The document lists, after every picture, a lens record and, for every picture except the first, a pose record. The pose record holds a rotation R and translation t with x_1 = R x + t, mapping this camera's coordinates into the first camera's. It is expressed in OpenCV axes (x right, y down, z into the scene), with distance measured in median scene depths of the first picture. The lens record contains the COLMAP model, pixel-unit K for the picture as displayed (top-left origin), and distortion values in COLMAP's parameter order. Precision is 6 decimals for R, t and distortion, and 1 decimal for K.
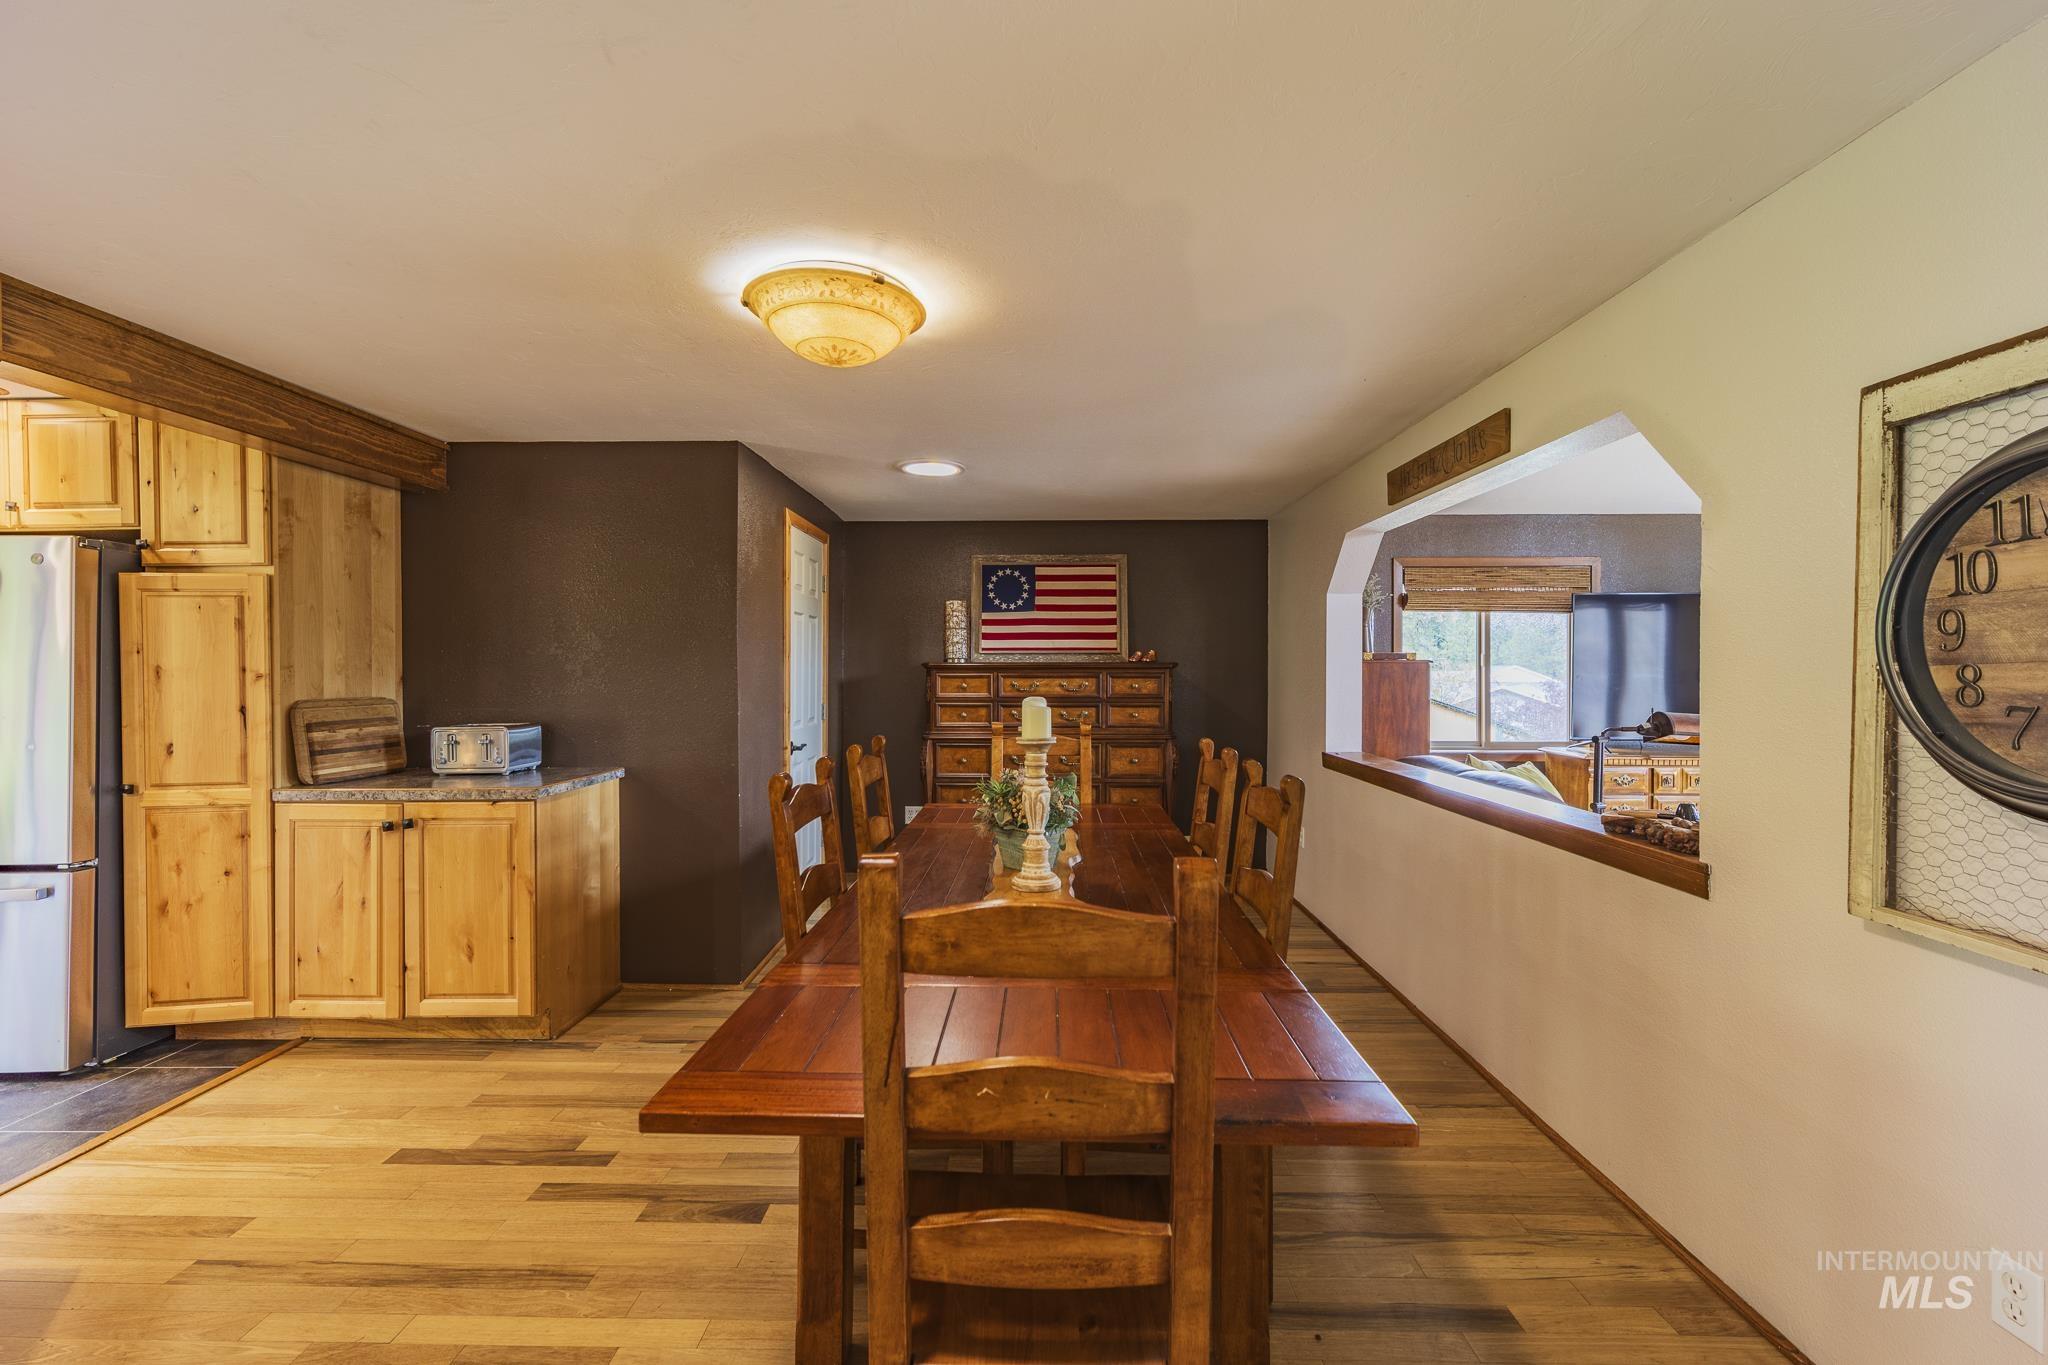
lens RADIAL K [[873.2, 0, 1023.0], [0, 873.2, 674.6], [0, 0, 1]] dist [0.004049, 0.000044]
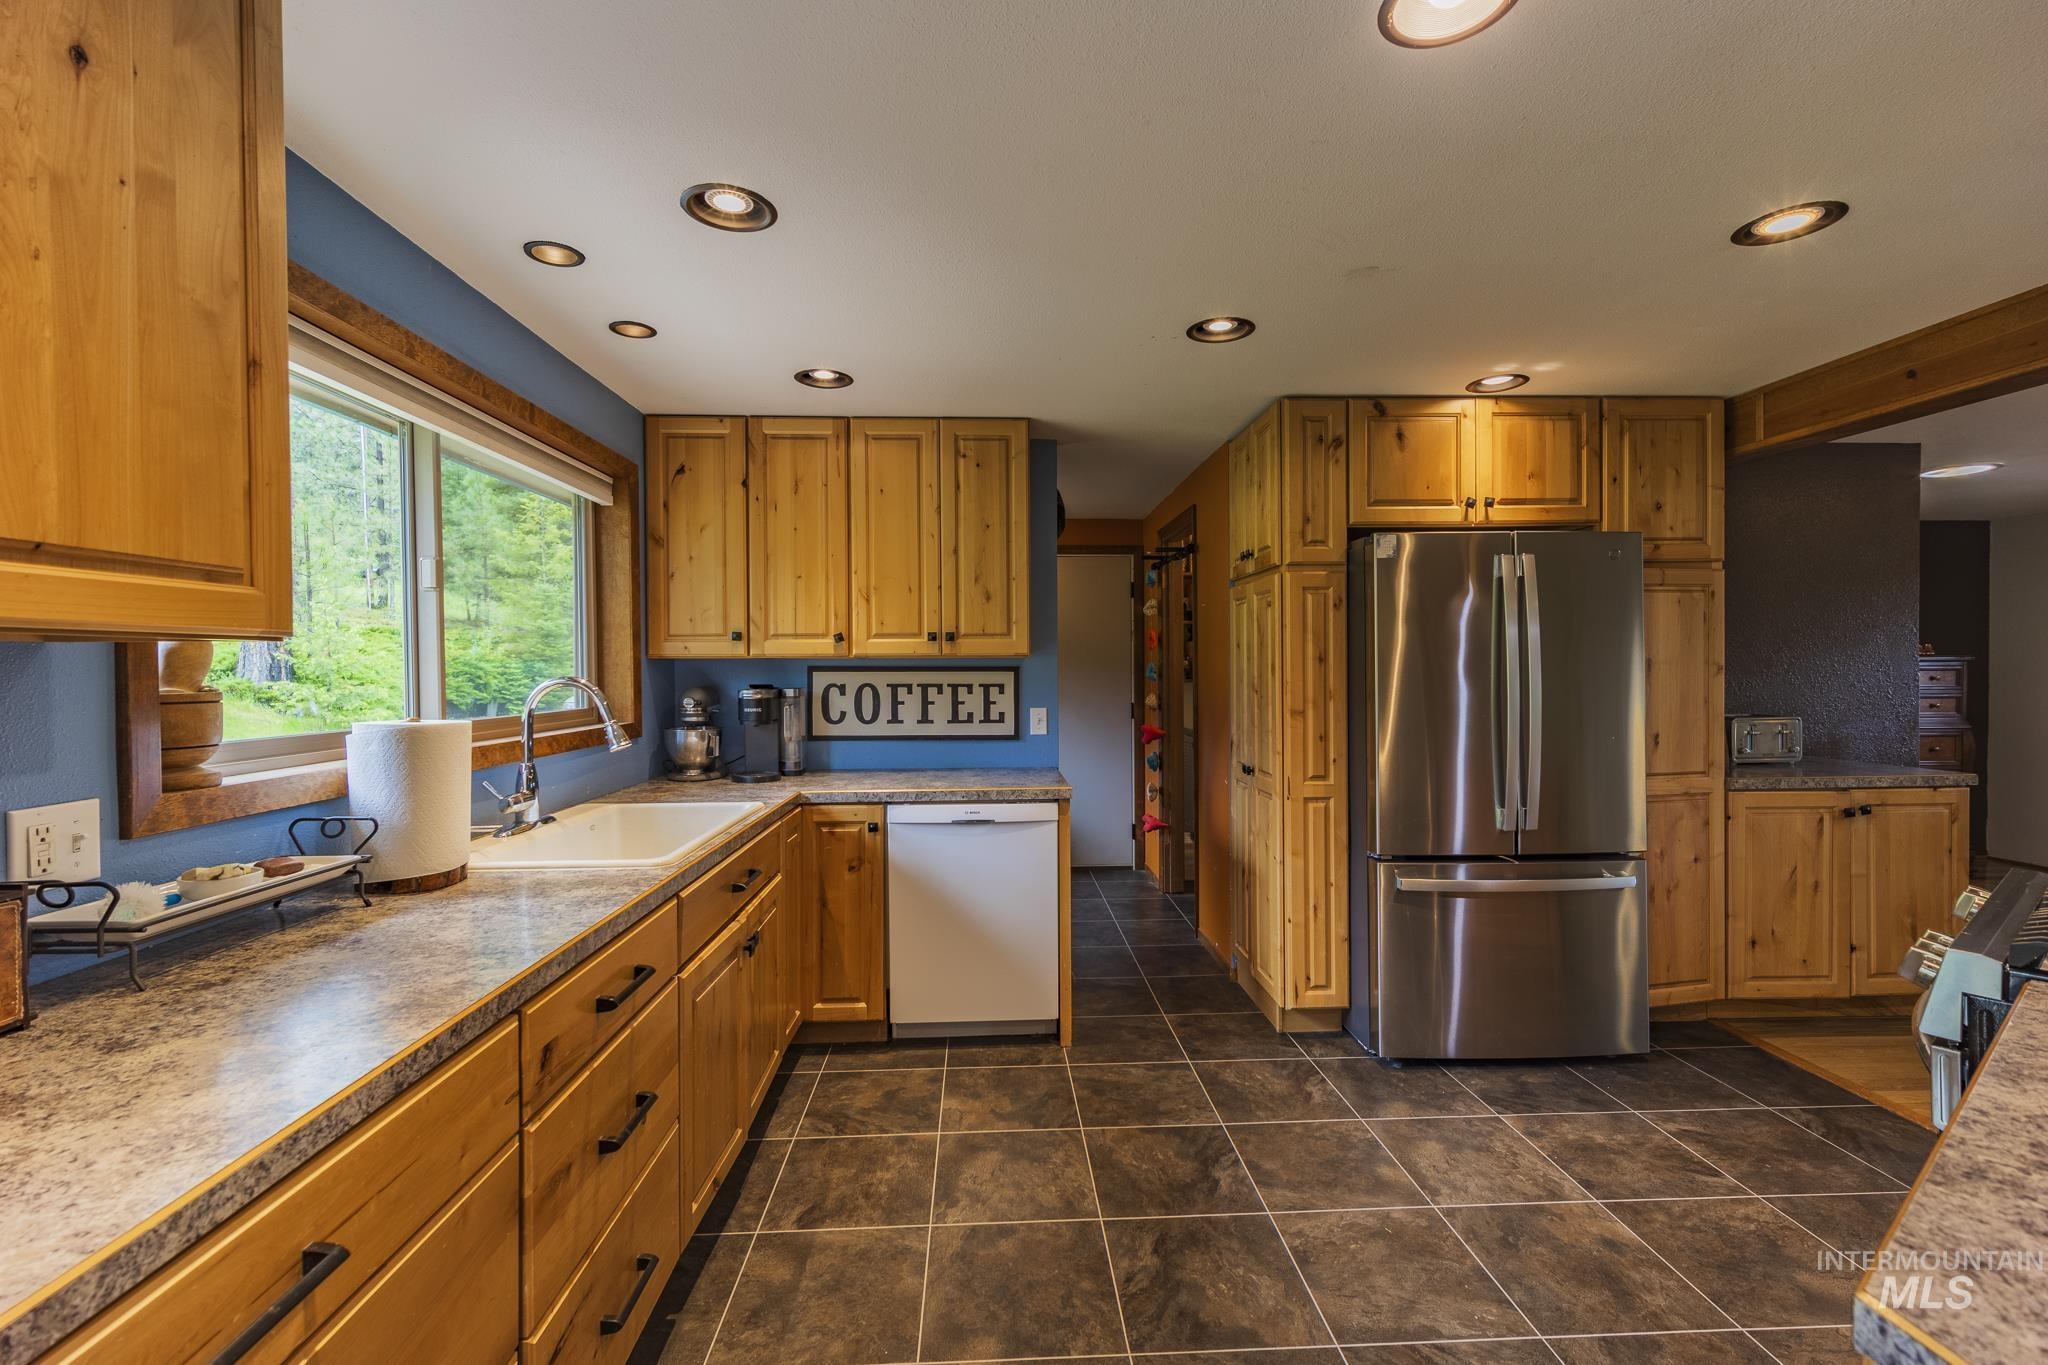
lens RADIAL K [[873.2, 0, 1022.2], [0, 873.2, 673.8], [0, 0, 1]] dist [0.004049, 0.000044]
pose [[0.998071, -0.003592, 0.061971, -1.697291], [0.003470, 0.999992, 0.002082, 0.002955], [-0.061978, -0.001863, 0.998076, 0.020723]]
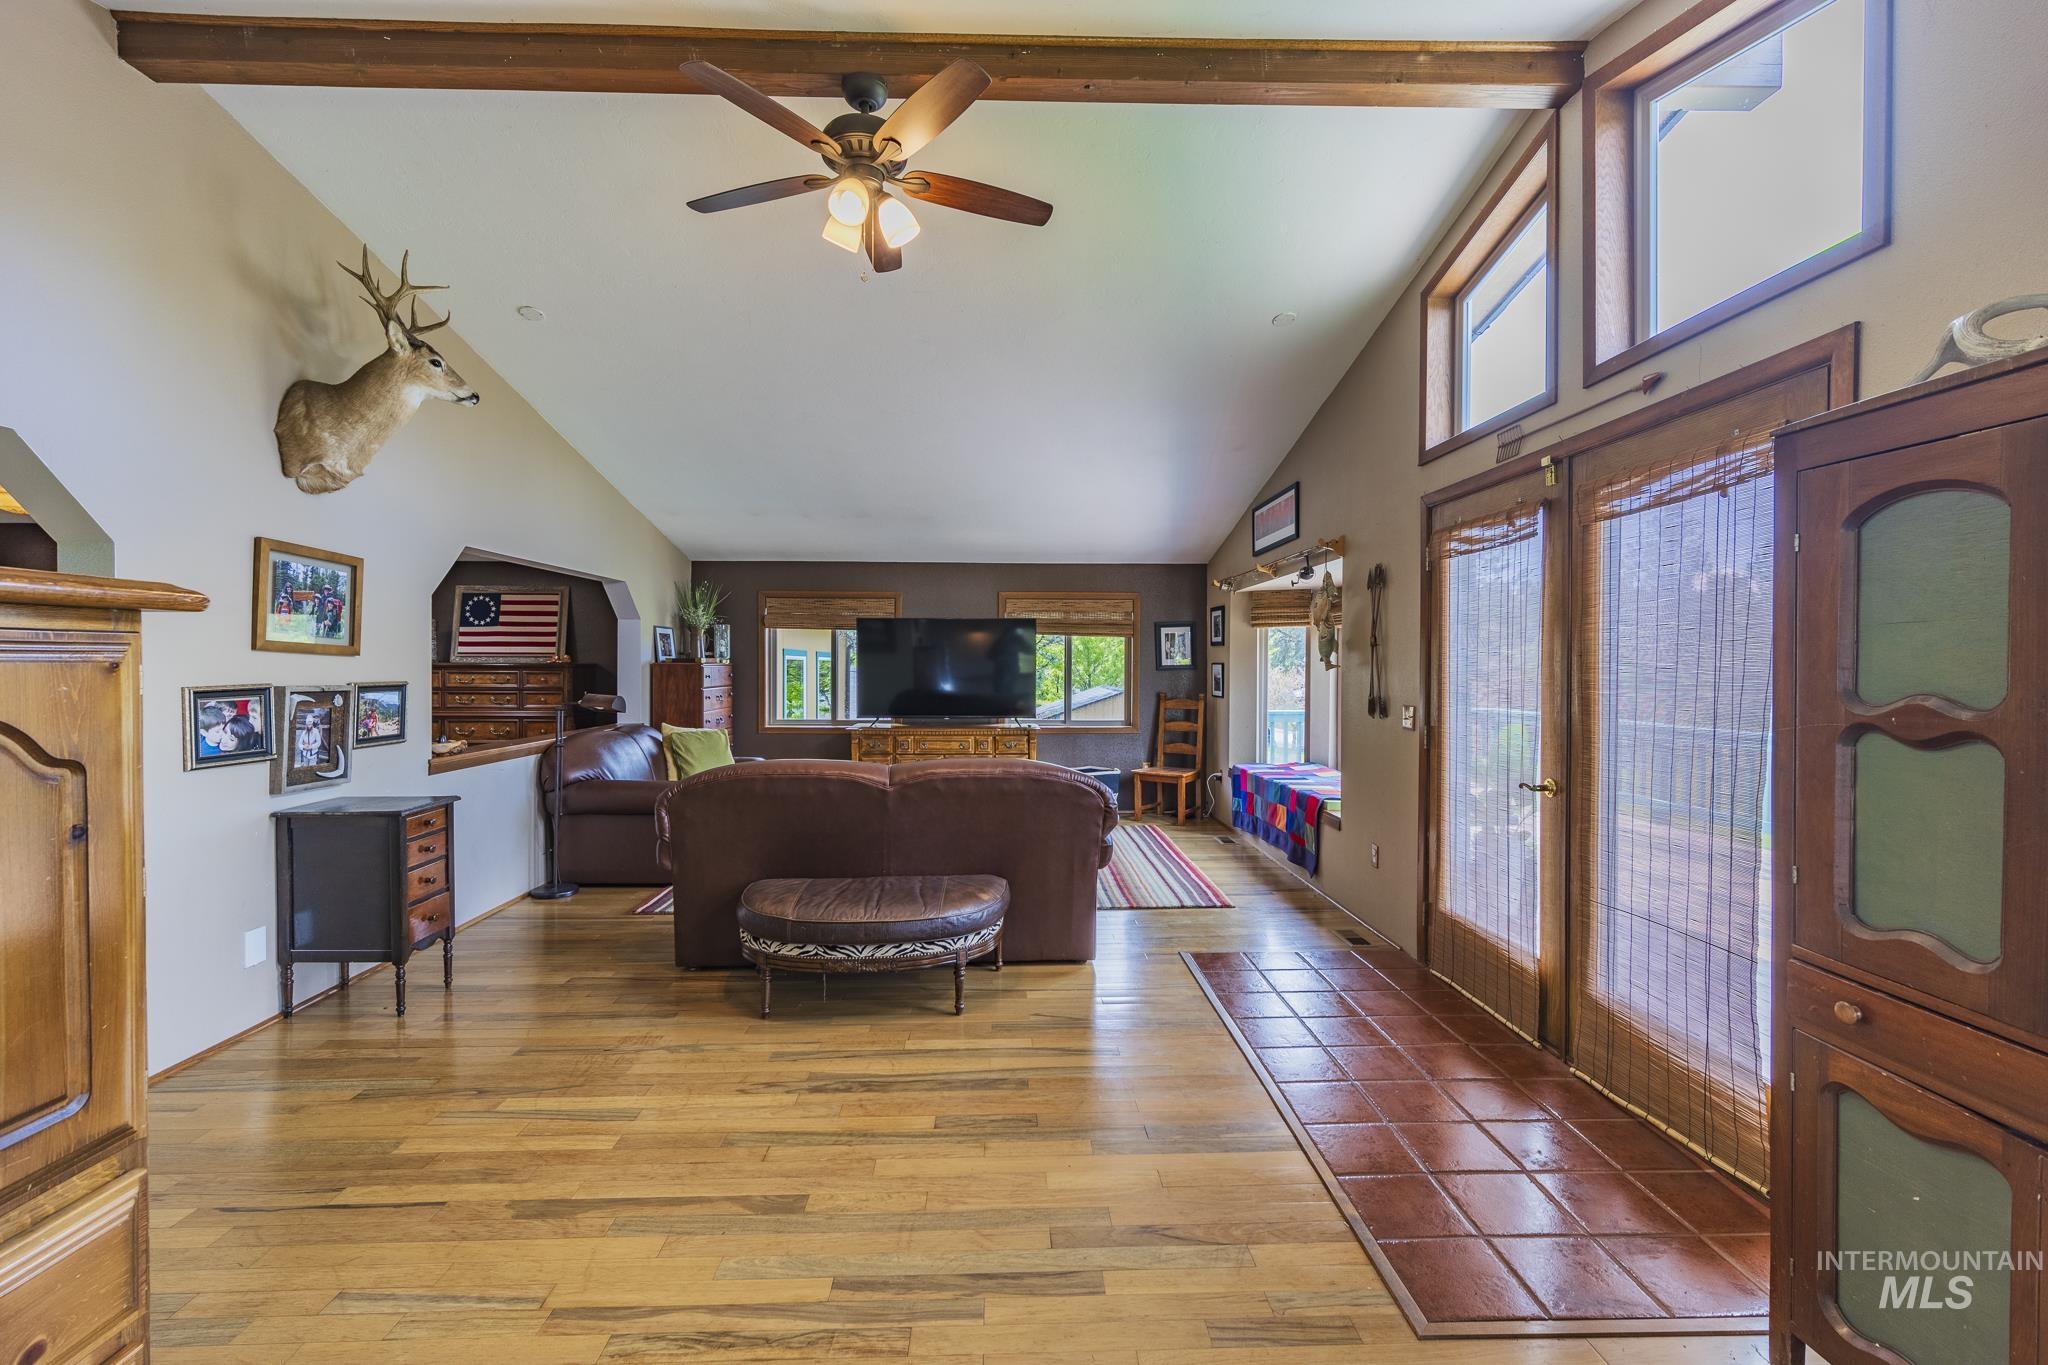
lens RADIAL K [[873.2, 0, 1018.3], [0, 873.2, 674.7], [0, 0, 1]] dist [0.004049, 0.000044]
pose [[0.998899, 0.004881, 0.046650, 1.389018], [-0.005129, 0.999973, 0.005218, -0.010745], [-0.046624, -0.005452, 0.998898, -0.792484]]
